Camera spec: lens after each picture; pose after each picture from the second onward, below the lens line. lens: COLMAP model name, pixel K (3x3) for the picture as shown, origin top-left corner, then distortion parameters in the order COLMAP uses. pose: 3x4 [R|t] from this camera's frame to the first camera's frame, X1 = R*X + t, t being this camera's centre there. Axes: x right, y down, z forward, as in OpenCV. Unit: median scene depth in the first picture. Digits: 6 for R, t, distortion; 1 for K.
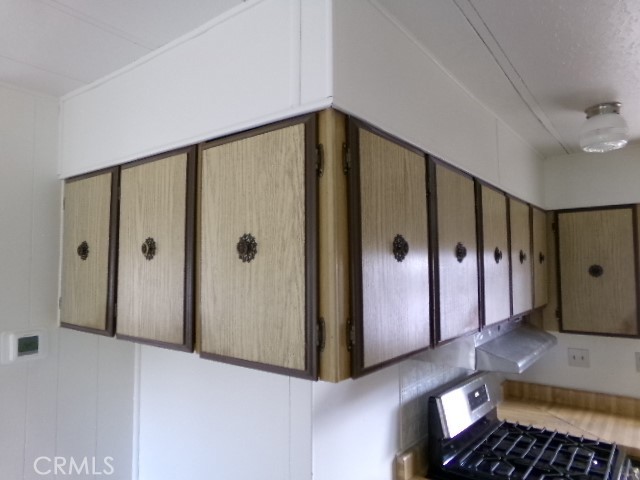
lens RADIAL K [[435.4, 0, 320.0], [0, 435.4, 240.0], [0, 0, 1]] dist [-0.053895, 0.063539]
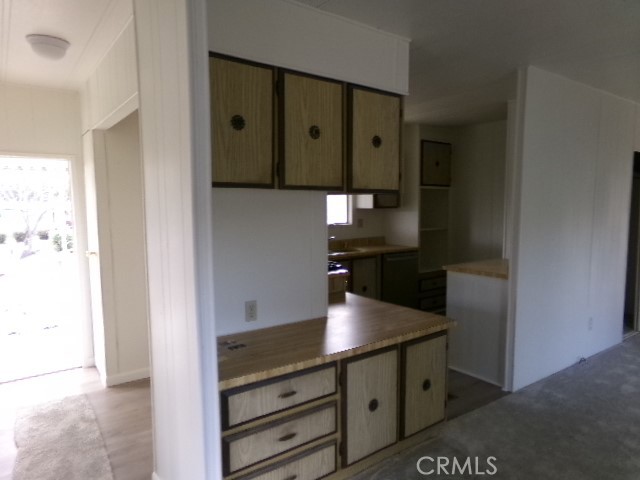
lens RADIAL K [[435.4, 0, 320.0], [0, 435.4, 240.0], [0, 0, 1]] dist [-0.053895, 0.063539]
pose [[0.272349, -0.082659, 0.958642, -1.136869], [-0.061097, 0.992807, 0.102962, 0.144932], [-0.960257, -0.086612, 0.265340, 0.276557]]
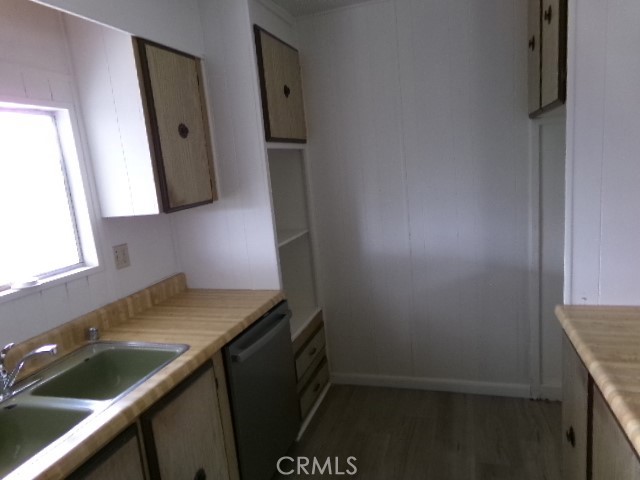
lens RADIAL K [[445.1, 0, 320.0], [0, 445.1, 240.0], [0, 0, 1]] dist [-0.100379, 0.148794]
pose [[-0.338421, -0.126373, 0.932470, 0.328826], [0.030484, 0.988949, 0.145091, 0.137391], [-0.940501, 0.077527, -0.330829, 0.635619]]
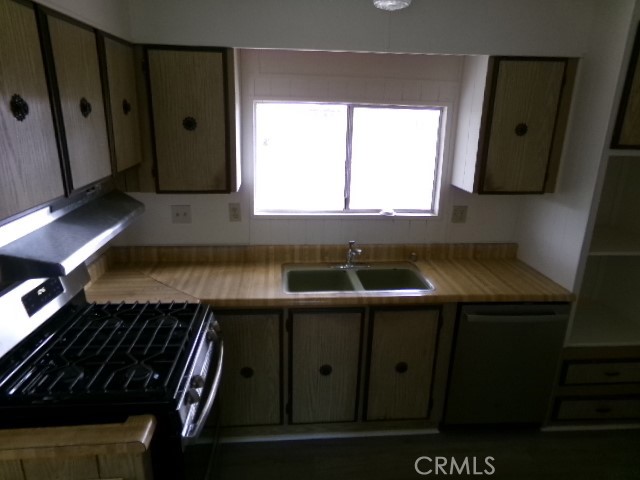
lens RADIAL K [[445.1, 0, 320.0], [0, 445.1, 240.0], [0, 0, 1]] dist [-0.100379, 0.148794]
pose [[0.727385, -0.172748, 0.664131, 0.192069], [-0.074158, 0.942341, 0.326335, -0.018328], [-0.682211, -0.286622, 0.672634, 0.133817]]
